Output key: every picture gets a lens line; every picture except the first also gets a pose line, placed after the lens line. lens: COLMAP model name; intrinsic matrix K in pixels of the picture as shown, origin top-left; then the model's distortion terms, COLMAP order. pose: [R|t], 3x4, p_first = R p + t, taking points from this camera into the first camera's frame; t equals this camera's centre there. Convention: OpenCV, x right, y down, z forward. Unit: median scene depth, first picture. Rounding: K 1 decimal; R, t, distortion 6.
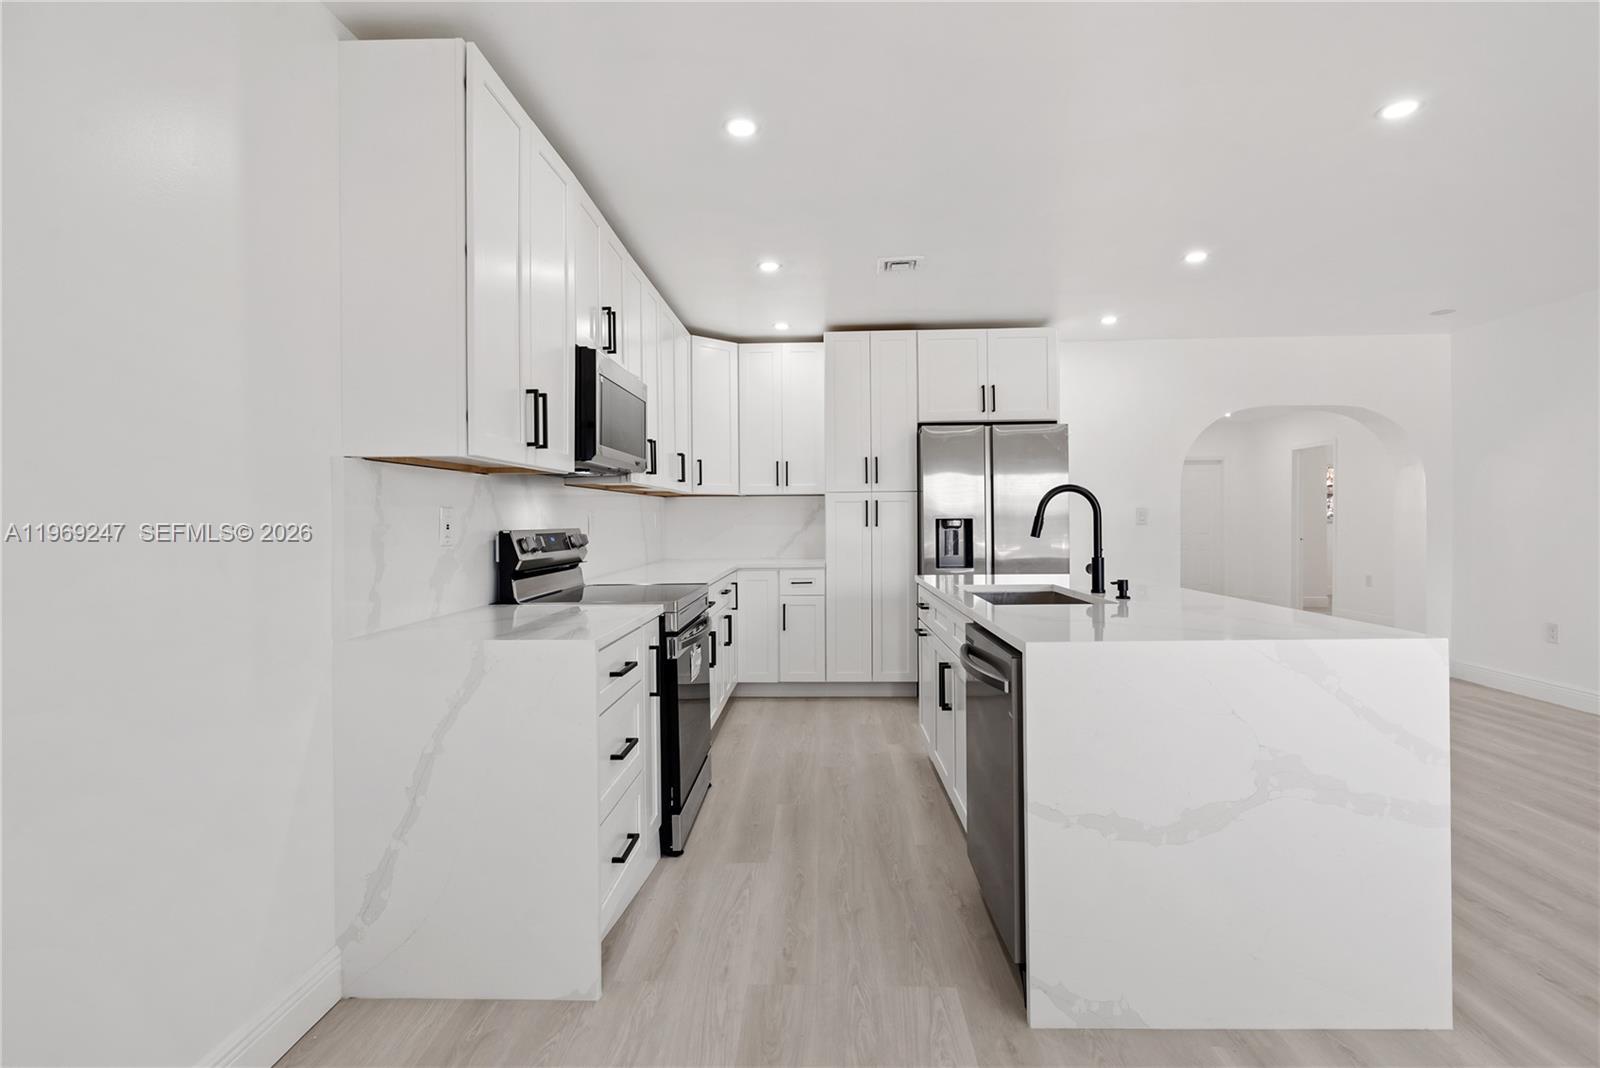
lens RADIAL K [[753.8, 0, 800.7], [0, 753.8, 526.0], [0, 0, 1]] dist [-0.002517, 0.000183]
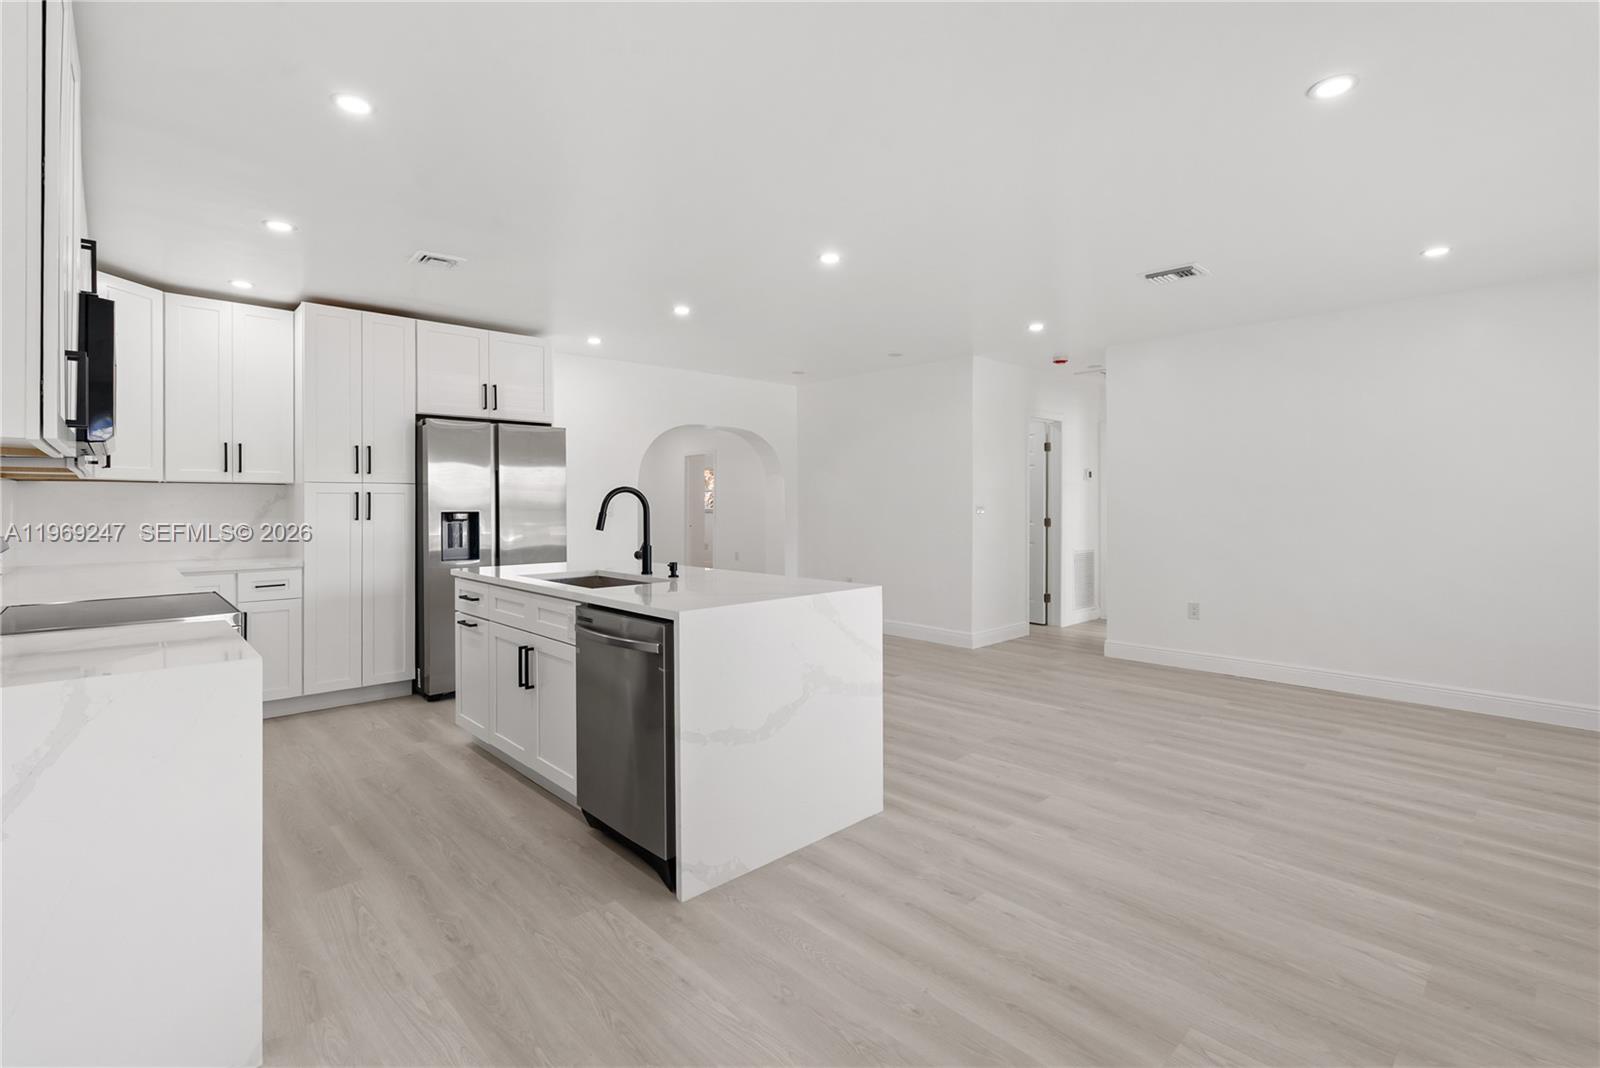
lens RADIAL K [[730.9, 0, 805.0], [0, 730.9, 509.7], [0, 0, 1]] dist [-0.009749, -0.000029]
pose [[0.702362, 0.001943, 0.711817, -0.170051], [0.001928, 0.999987, -0.004632, -0.007253], [-0.711817, 0.004626, 0.702349, -0.022512]]
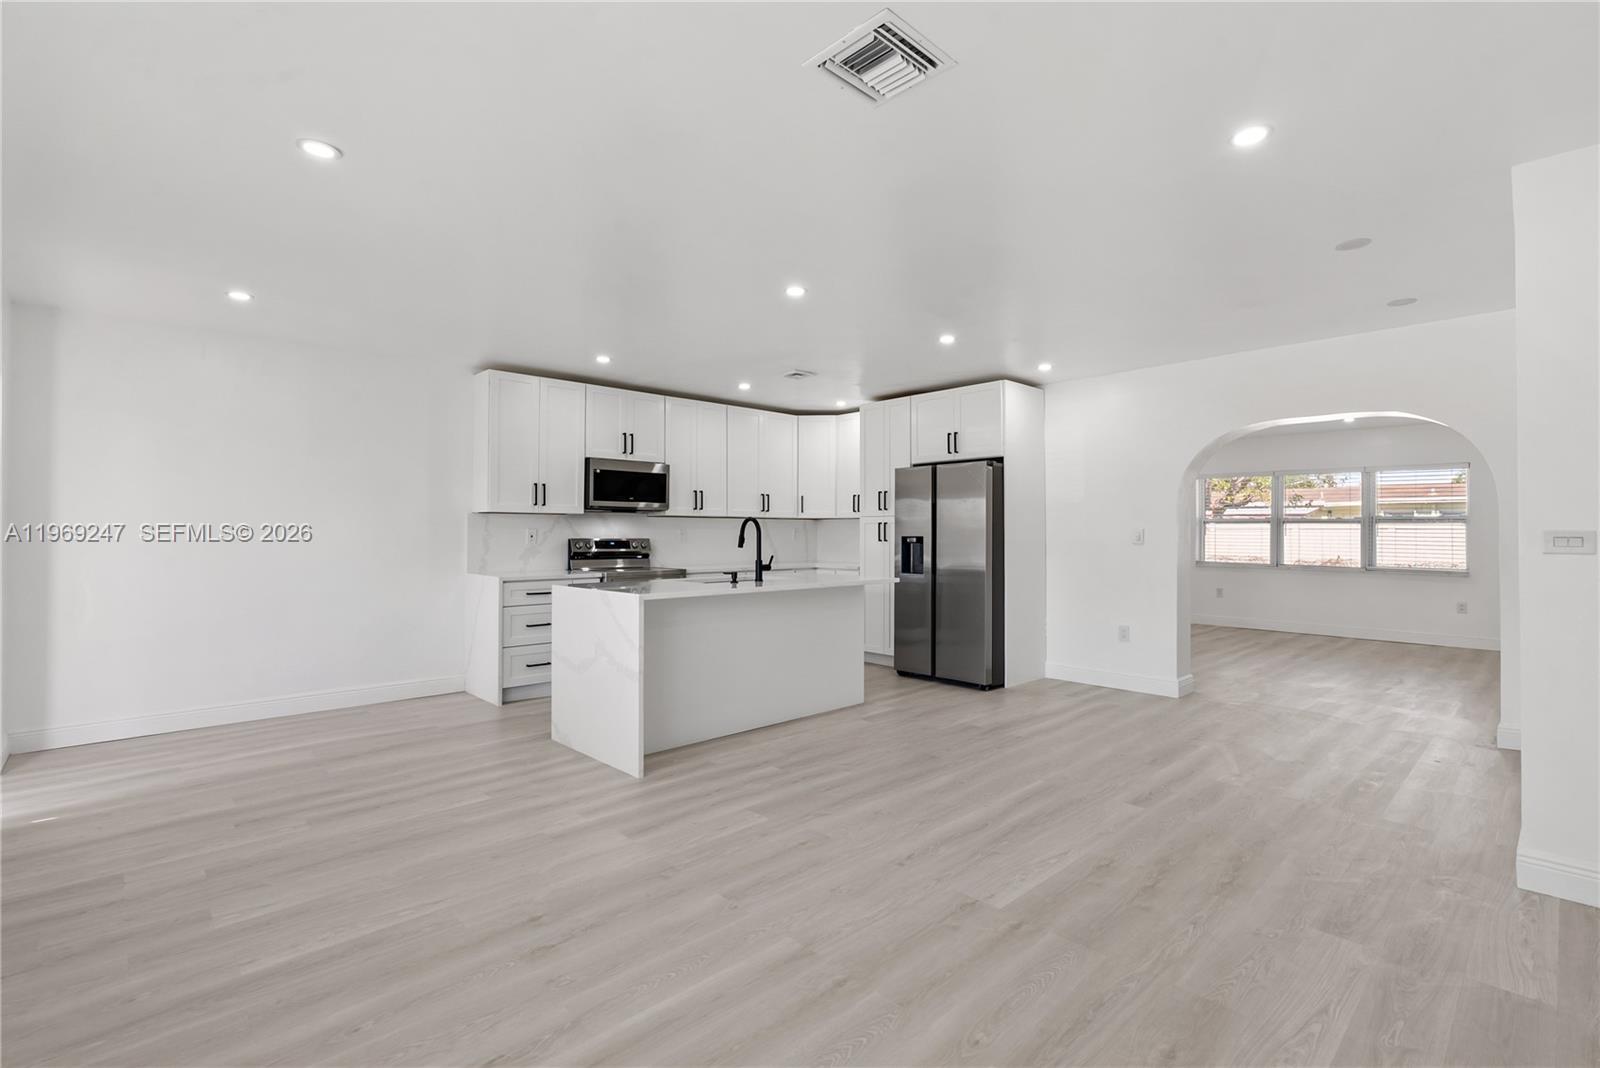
lens RADIAL K [[730.9, 0, 805.0], [0, 730.9, 509.7], [0, 0, 1]] dist [-0.009749, -0.000029]
pose [[0.716353, -0.011531, -0.697643, 0.970380], [-0.015500, 0.999354, -0.032434, -0.012042], [0.697566, 0.034048, 0.715711, -0.064661]]
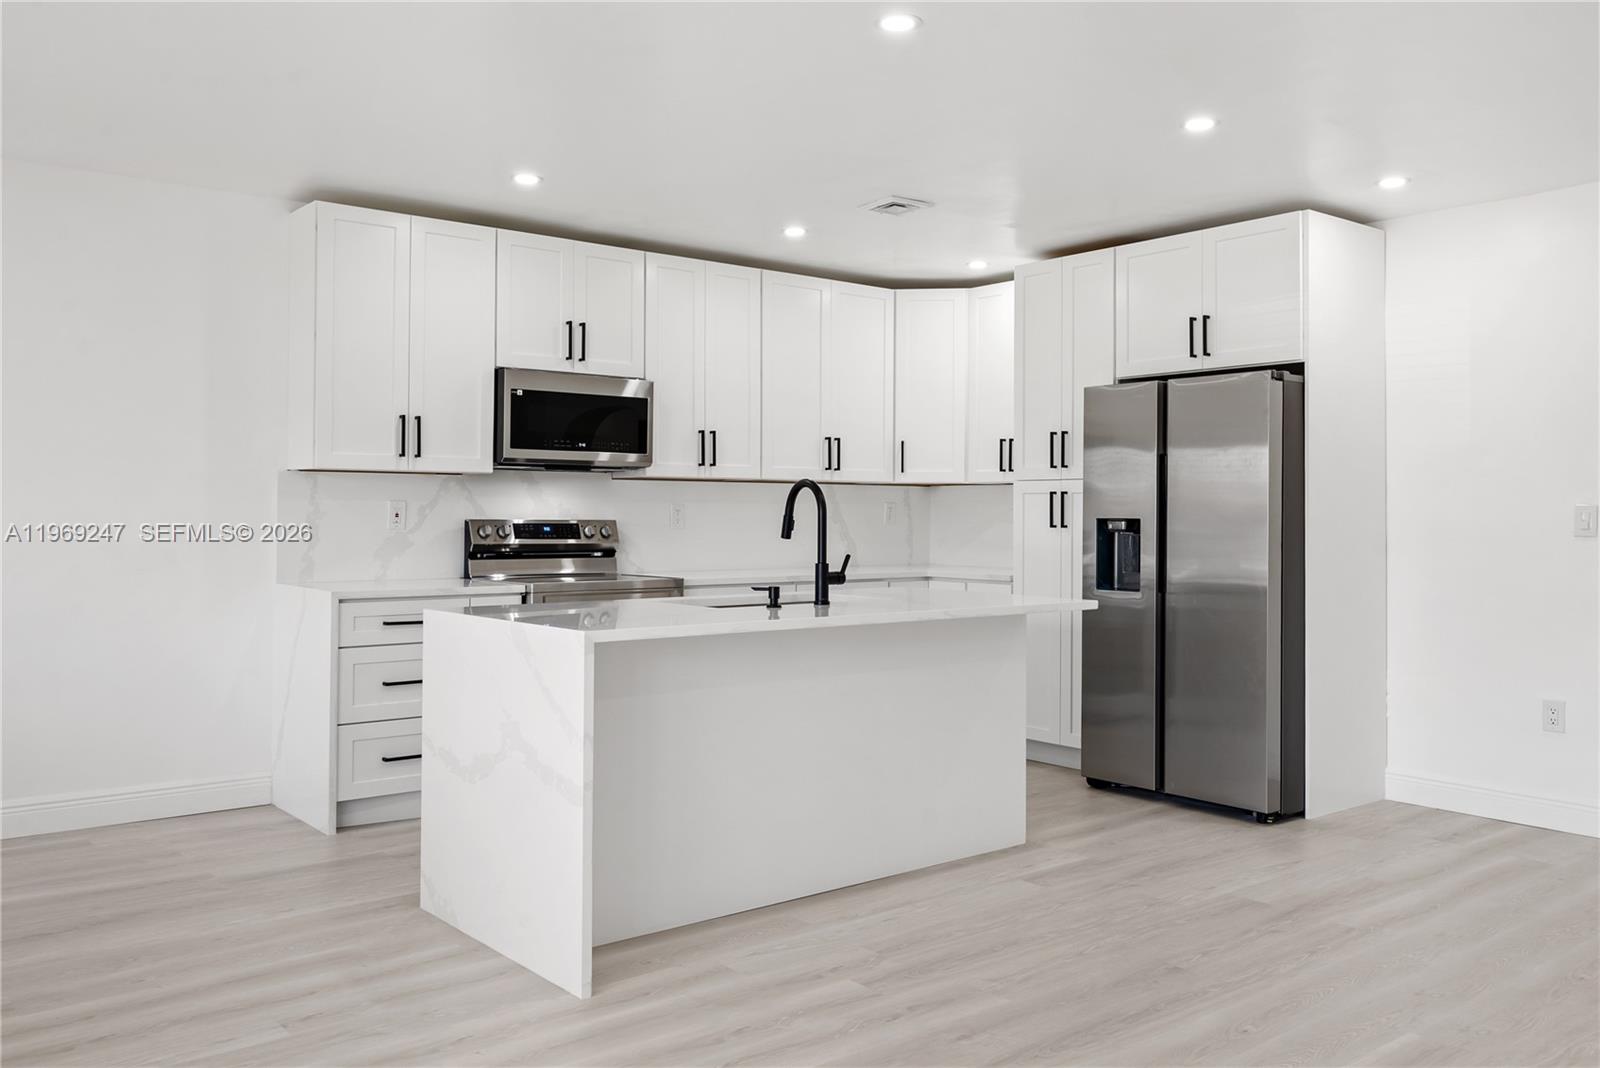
lens RADIAL K [[1290.9, 0, 800.9], [0, 1290.9, 482.1], [0, 0, 1]] dist [0.006954, -0.000830]
pose [[0.660315, -0.003070, -0.750983, 0.896306], [-0.020334, 0.999552, -0.021965, -0.011270], [0.750714, 0.029774, 0.659956, 0.000128]]
